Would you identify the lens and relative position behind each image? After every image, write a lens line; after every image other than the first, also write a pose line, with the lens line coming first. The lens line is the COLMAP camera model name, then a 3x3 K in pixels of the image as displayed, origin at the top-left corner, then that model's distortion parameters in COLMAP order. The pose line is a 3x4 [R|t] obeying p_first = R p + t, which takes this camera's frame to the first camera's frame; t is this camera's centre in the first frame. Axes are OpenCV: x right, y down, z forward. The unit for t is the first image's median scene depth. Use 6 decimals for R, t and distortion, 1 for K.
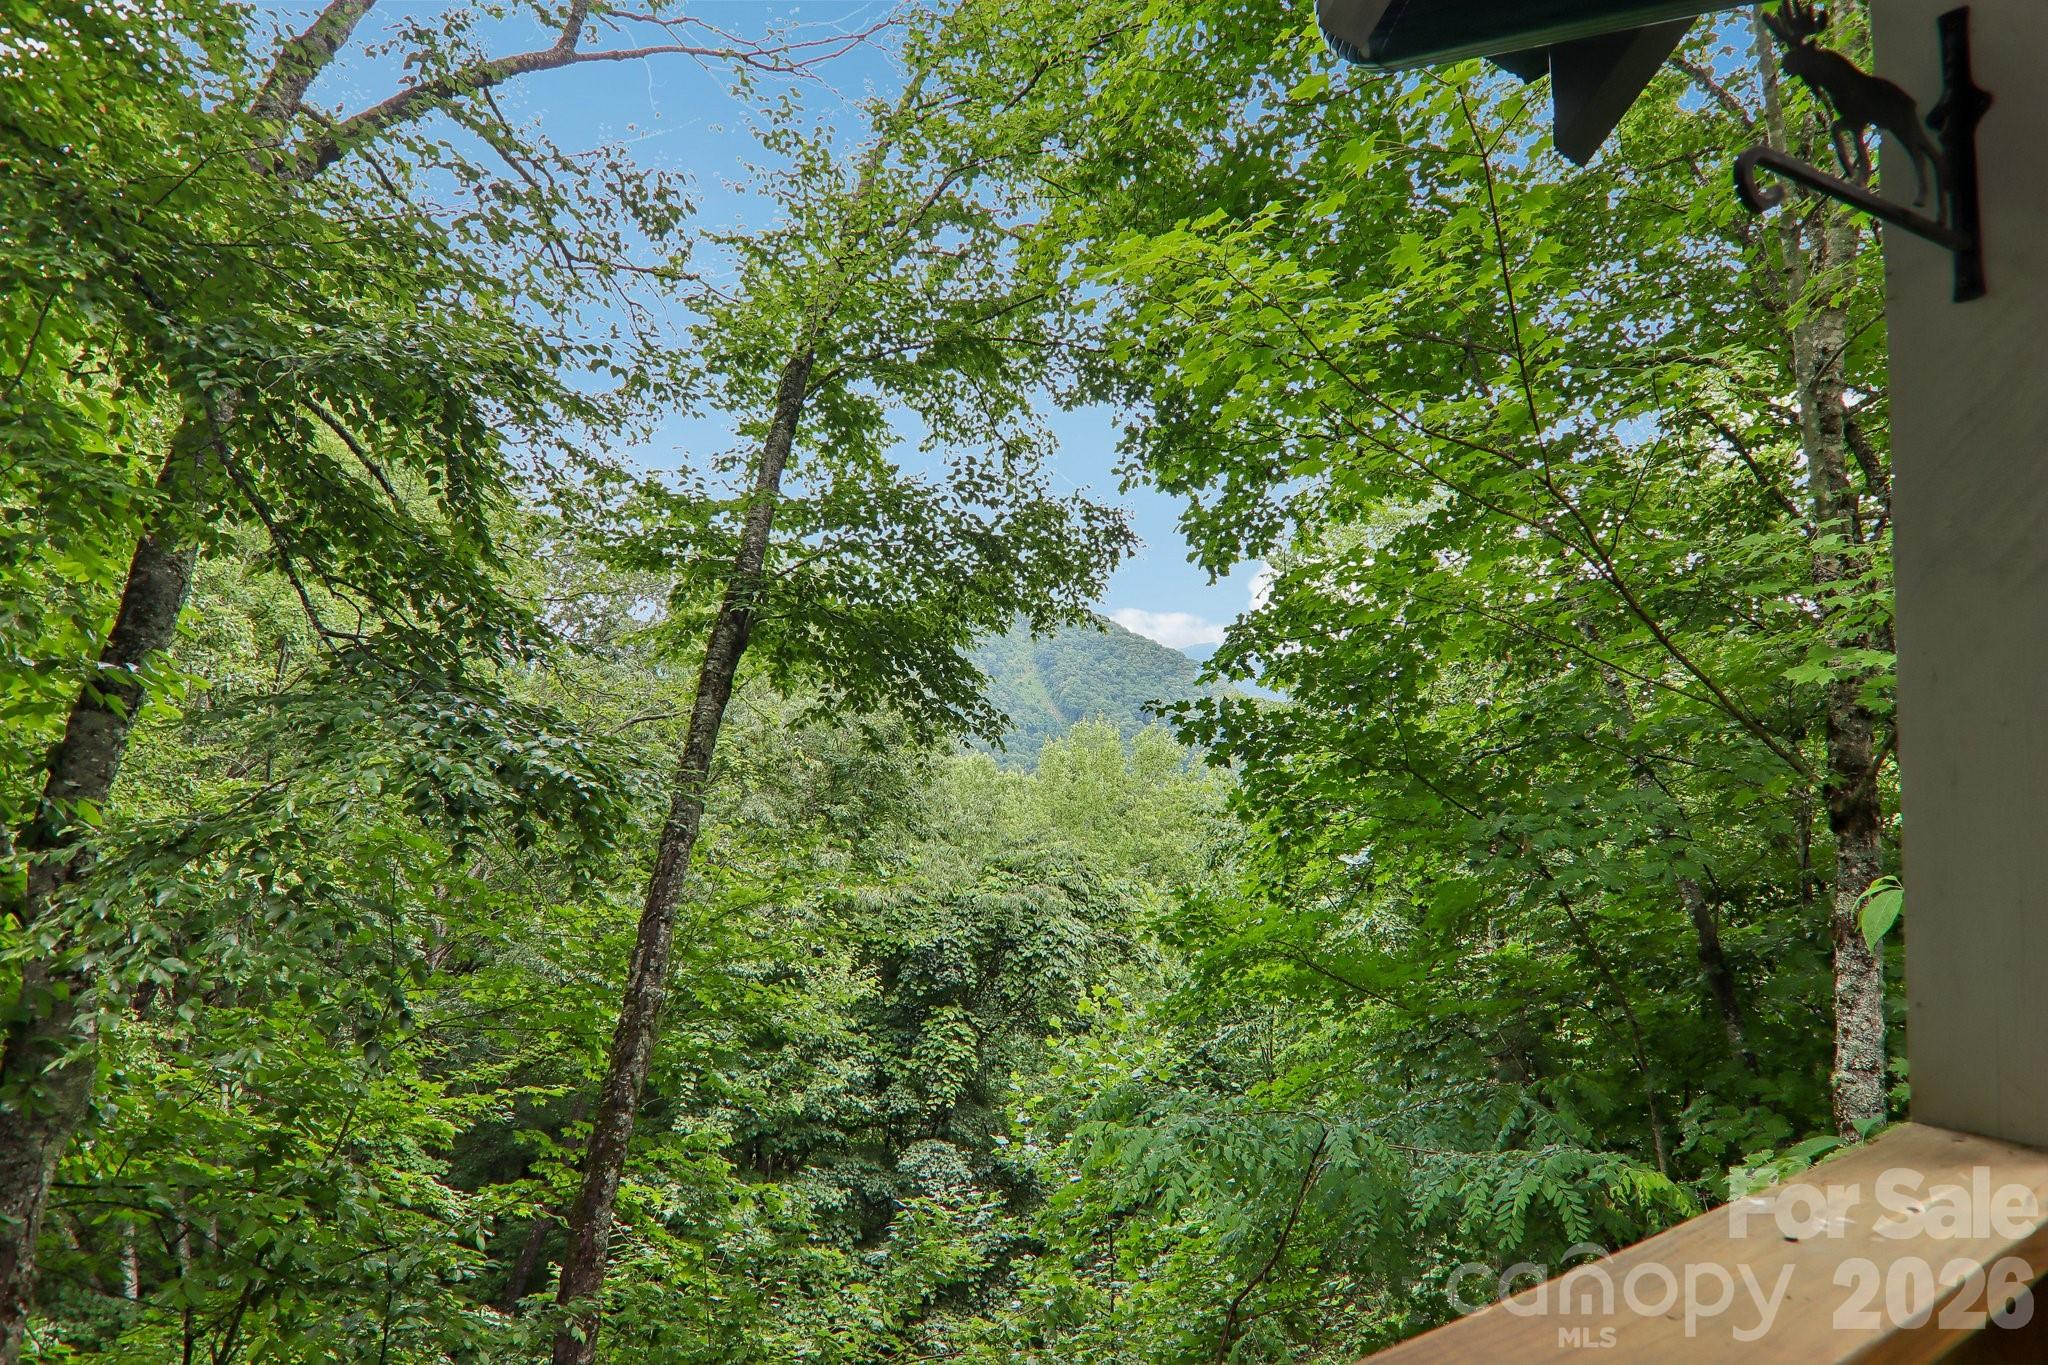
lens RADIAL K [[1156.3, 0, 1029.1], [0, 1156.3, 692.2], [0, 0, 1]] dist [0.003994, -0.020474]
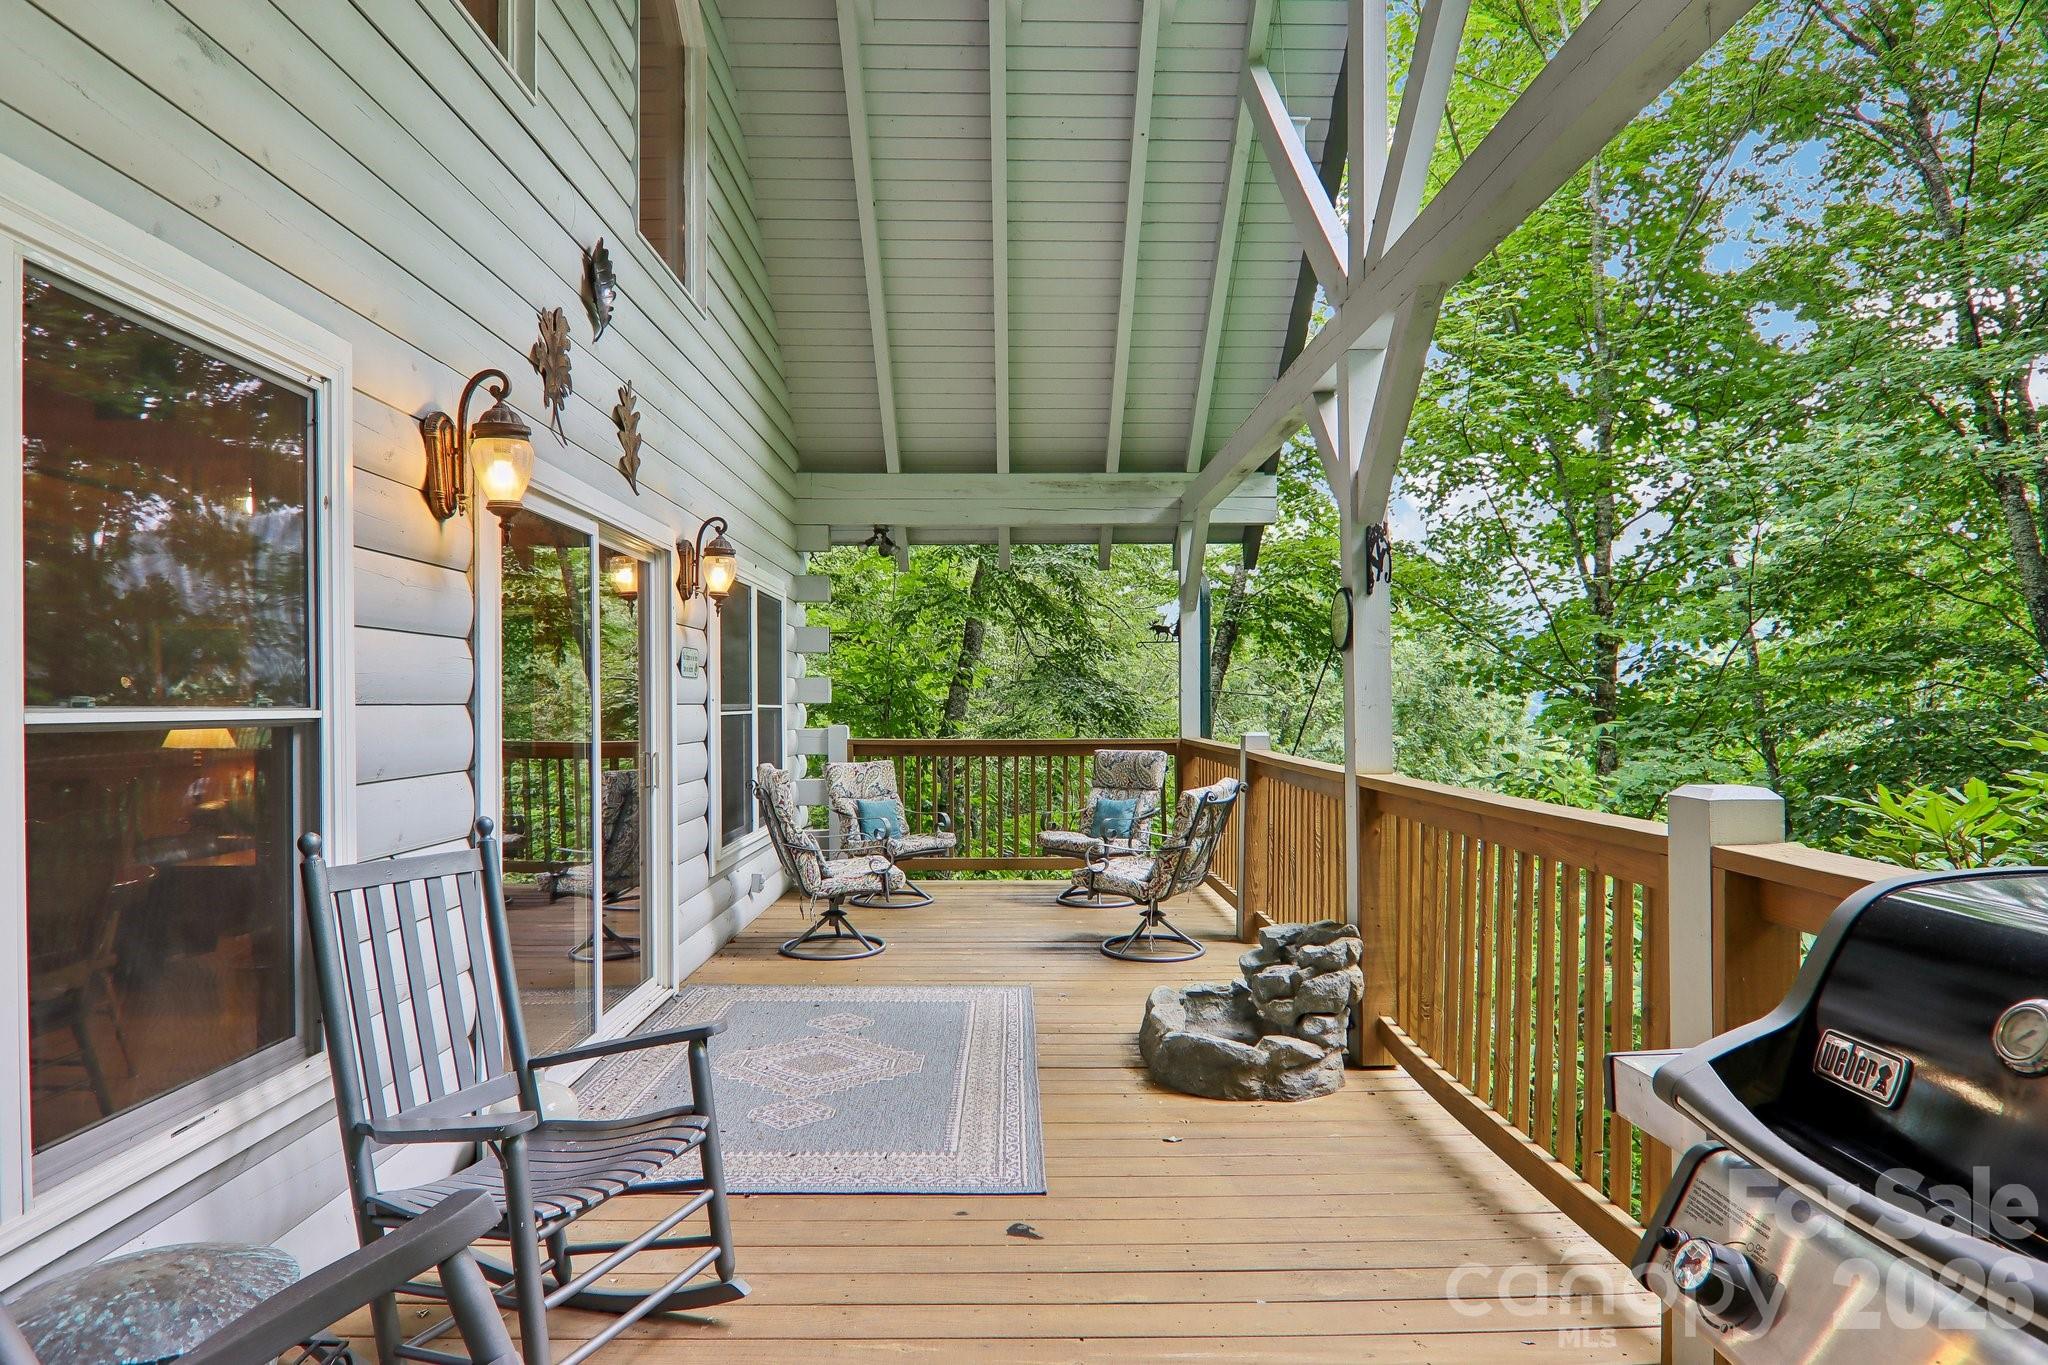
lens RADIAL K [[1156.3, 0, 1022.9], [0, 1156.3, 698.2], [0, 0, 1]] dist [0.003994, -0.020474]
pose [[0.842228, -0.021008, -0.538712, 0.429618], [0.050500, 0.997921, 0.040038, -0.032874], [0.536751, -0.060926, 0.841538, -0.677614]]
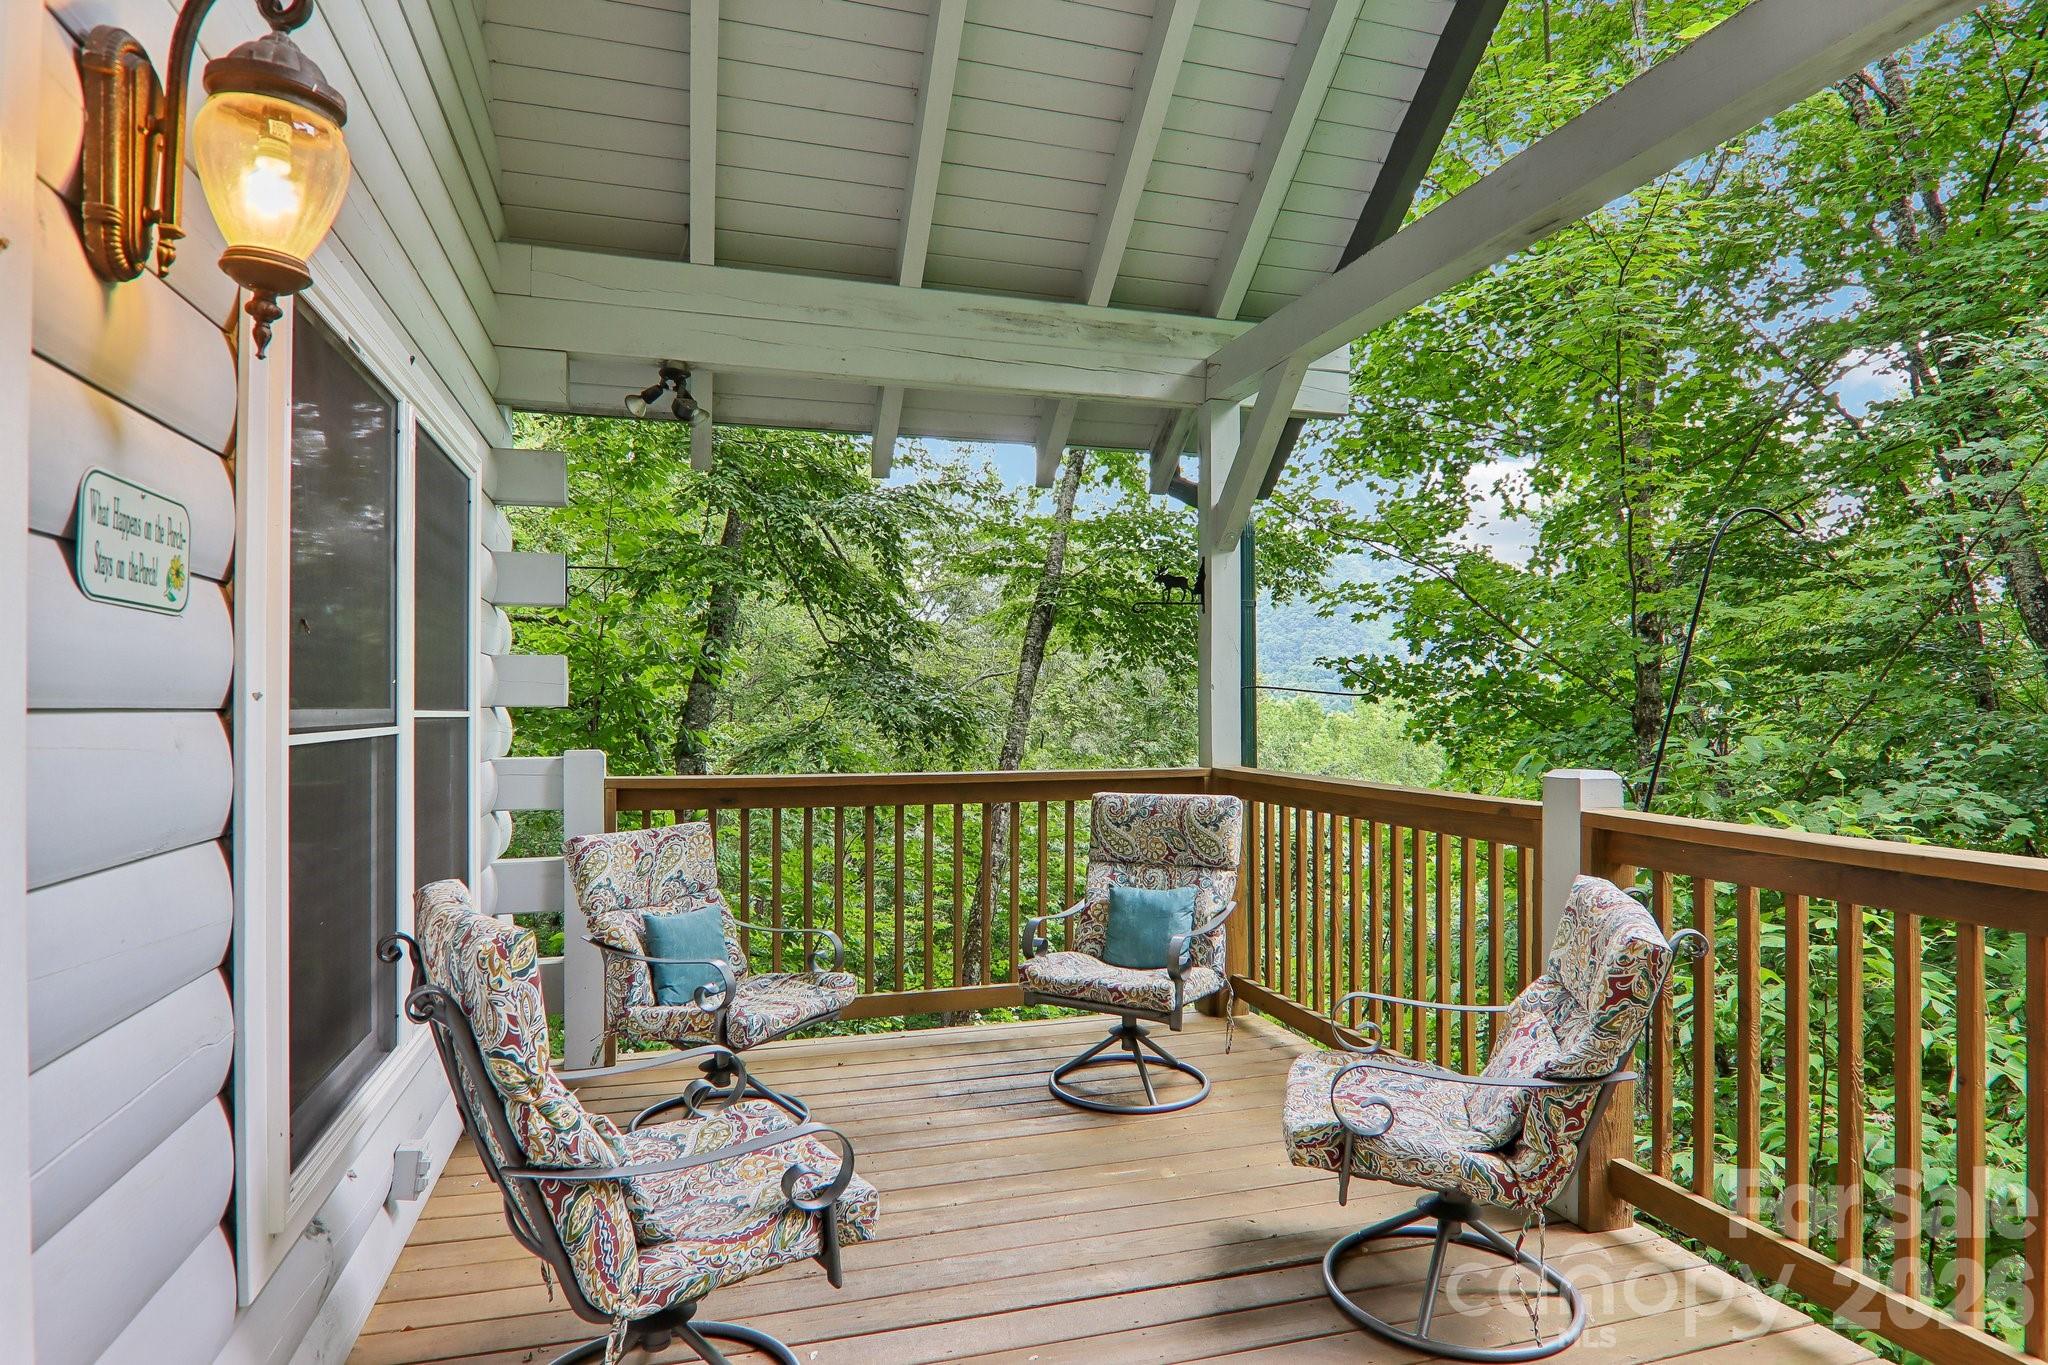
lens RADIAL K [[1156.3, 0, 1037.6], [0, 1156.3, 681.6], [0, 0, 1]] dist [0.003994, -0.020474]
pose [[0.959700, -0.023029, -0.280082, 0.141810], [0.034036, 0.998825, 0.034497, -0.020491], [0.278958, -0.042640, 0.959356, -0.401533]]
